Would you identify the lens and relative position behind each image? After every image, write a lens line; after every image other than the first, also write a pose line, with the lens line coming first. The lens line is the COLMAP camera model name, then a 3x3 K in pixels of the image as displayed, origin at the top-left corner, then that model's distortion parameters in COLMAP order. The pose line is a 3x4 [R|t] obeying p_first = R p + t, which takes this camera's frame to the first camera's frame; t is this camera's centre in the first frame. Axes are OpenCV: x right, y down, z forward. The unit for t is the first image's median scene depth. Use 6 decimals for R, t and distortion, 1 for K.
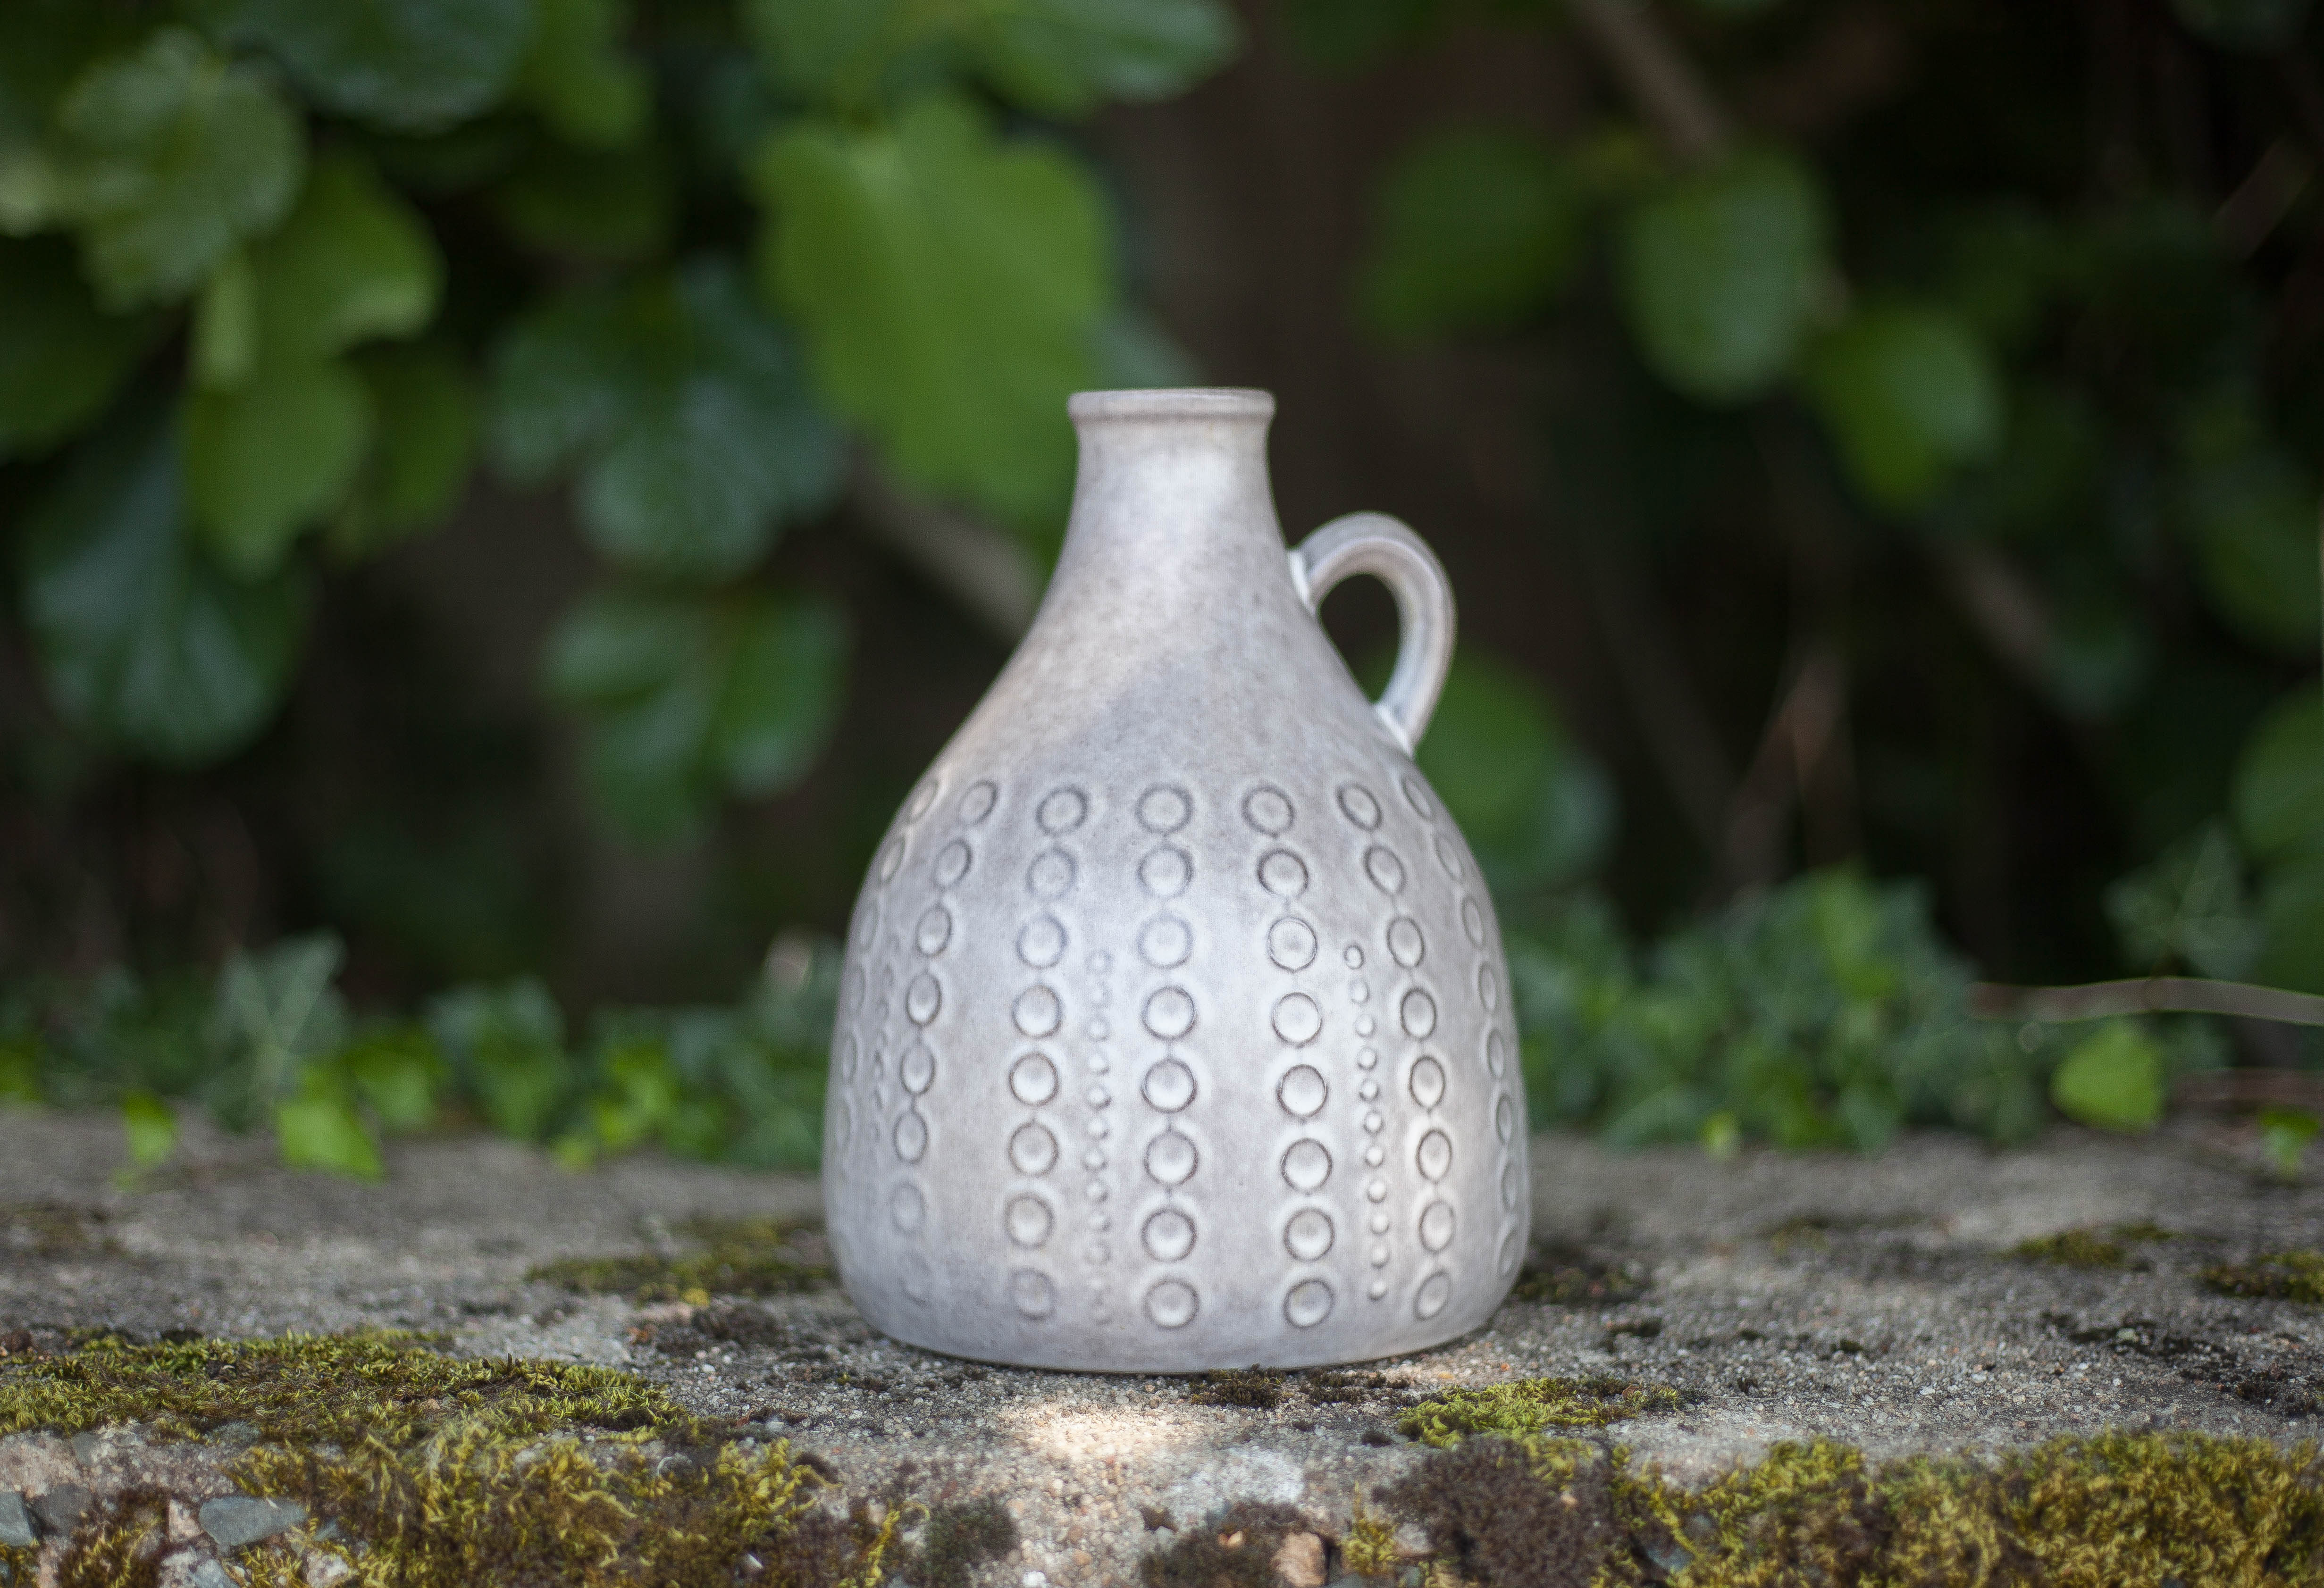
lens RADIAL K [[3763.8, 0, 1162.0], [0, 3763.8, 794.0], [0, 0, 1]] dist [-0.115713, -0.014811]
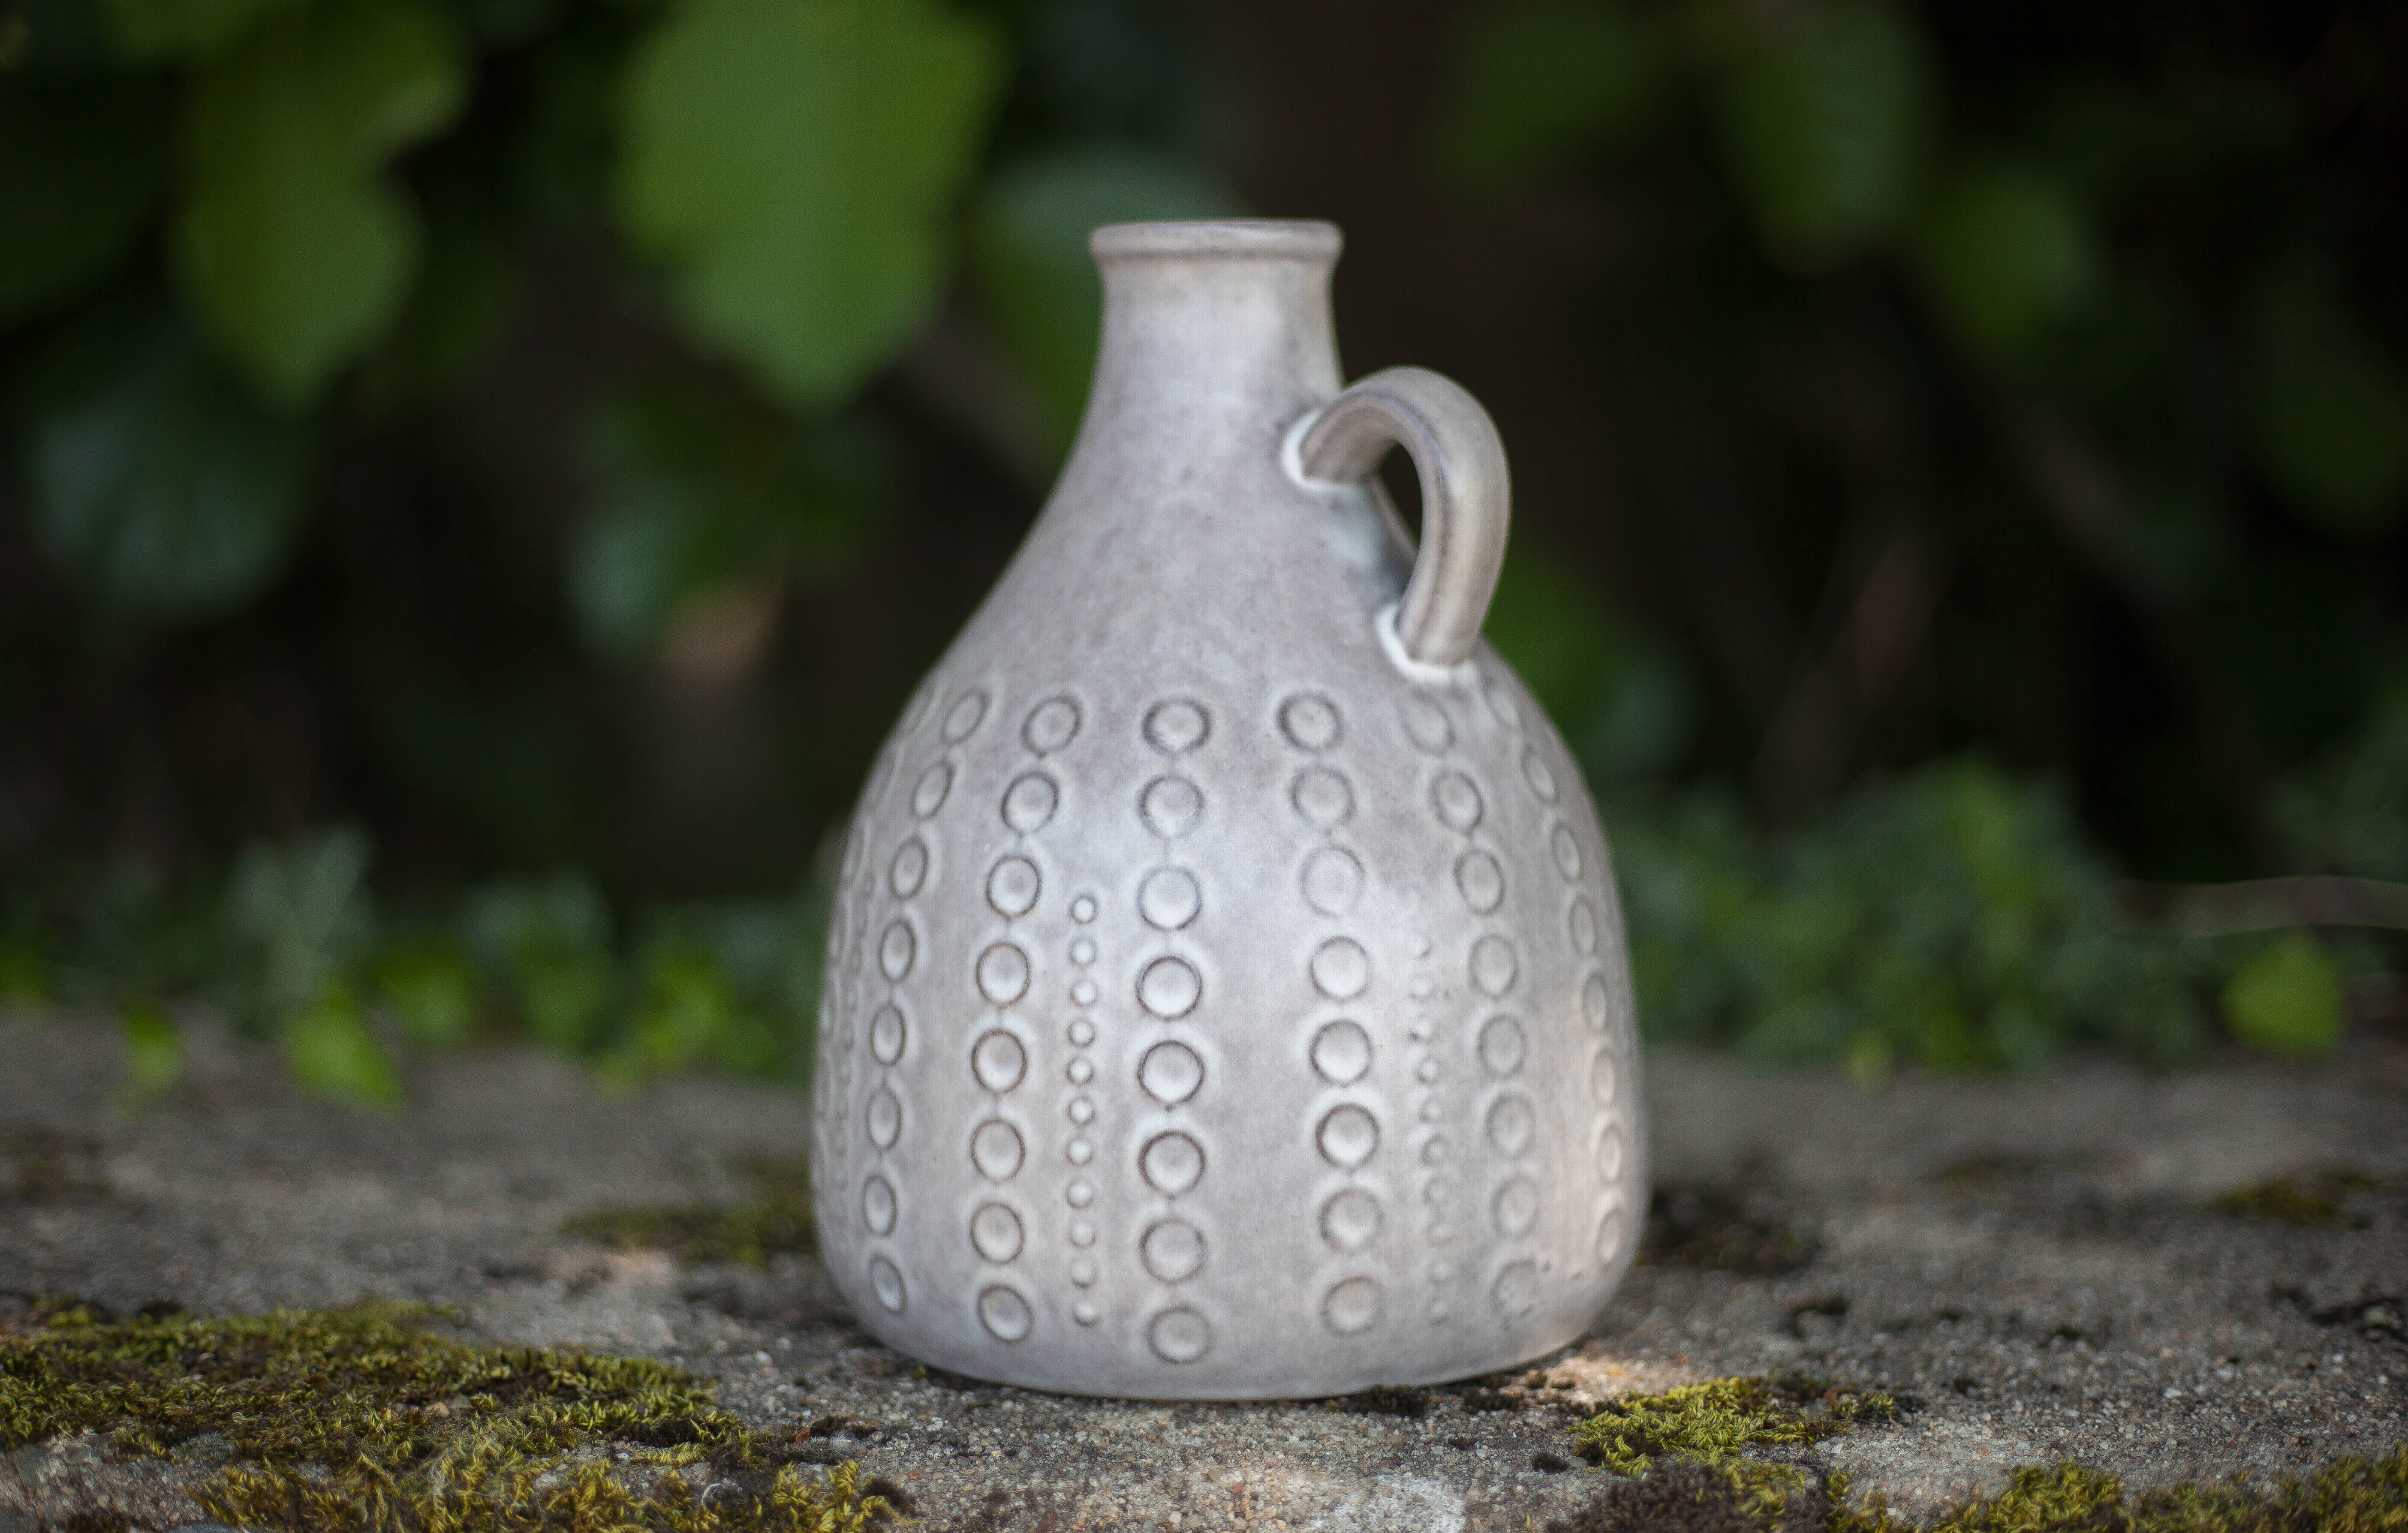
lens RADIAL K [[3520.3, 0, 1204.0], [0, 3520.3, 766.5], [0, 0, 1]] dist [-0.117265, -0.079293]
pose [[0.999978, 0.005588, 0.003442, -0.024984], [-0.005696, 0.999467, 0.032145, -0.010681], [-0.003260, -0.032164, 0.999477, 0.215047]]
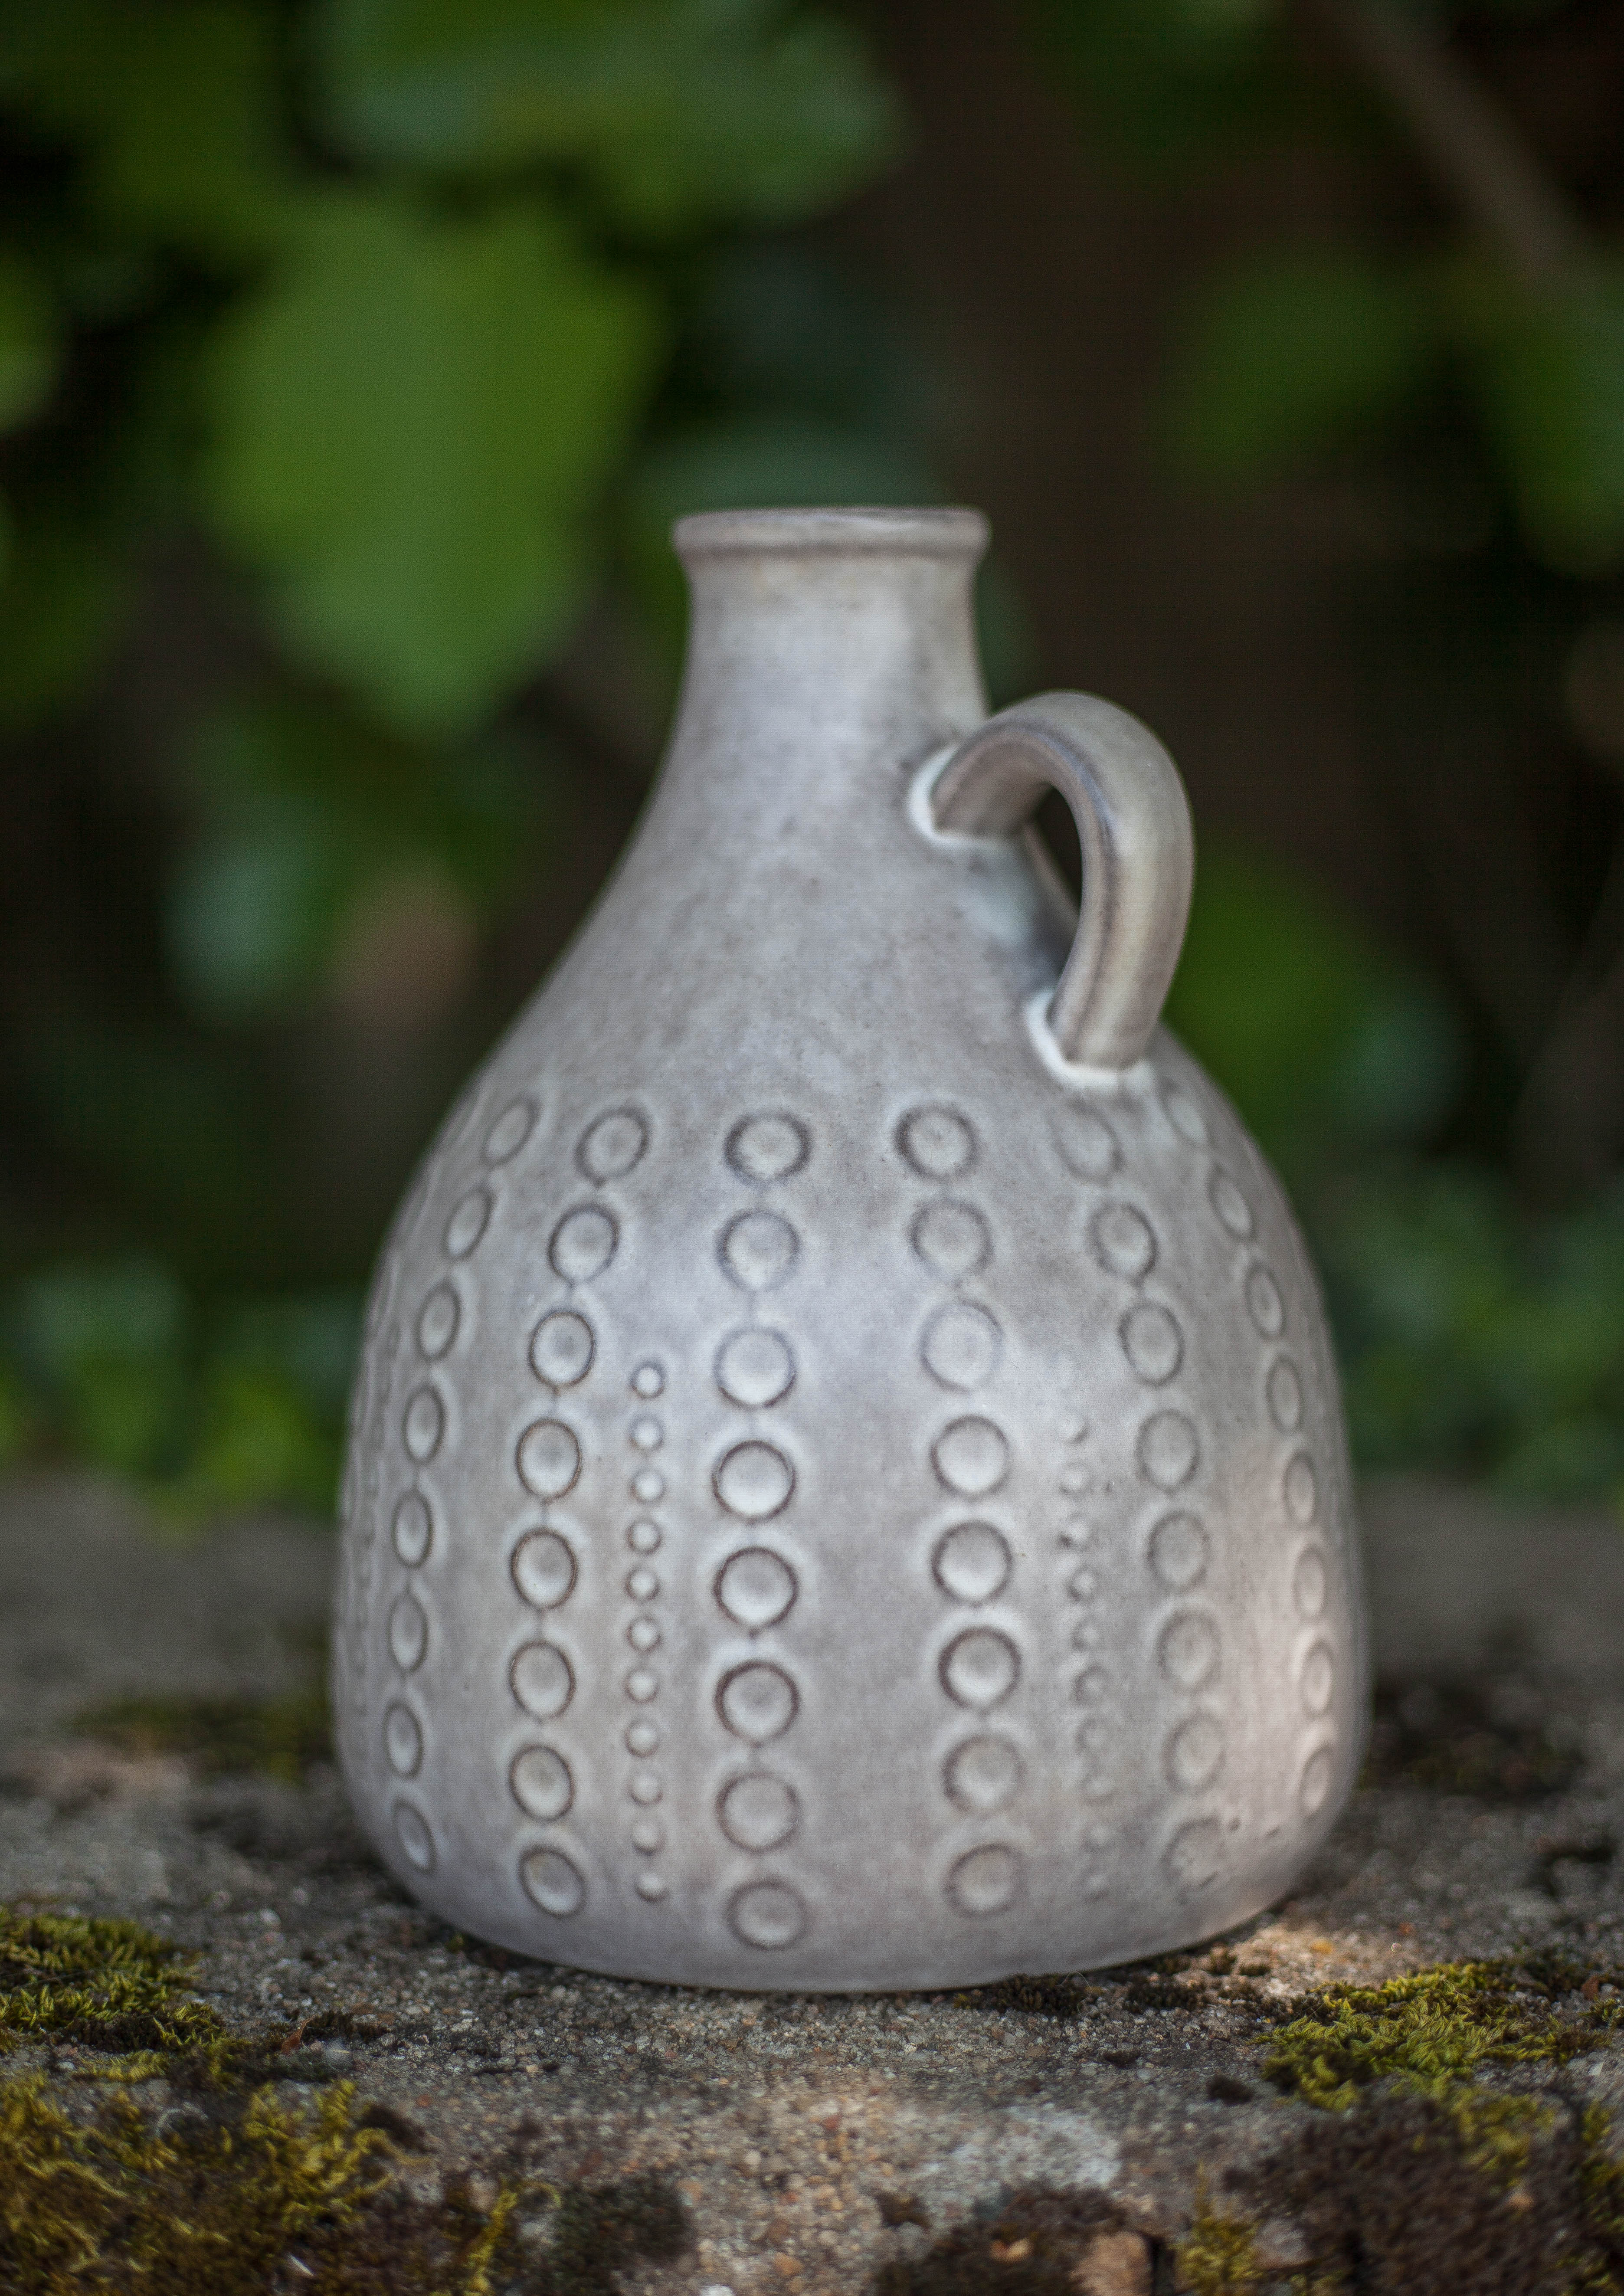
lens RADIAL K [[3670.1, 0, 833.7], [0, 3670.1, 1169.4], [0, 0, 1]] dist [-0.139649, 0.031869]
pose [[0.999516, 0.007667, -0.030160, 0.004817], [-0.005969, 0.998415, 0.055969, -0.028018], [0.030541, -0.055762, 0.997977, 0.363189]]
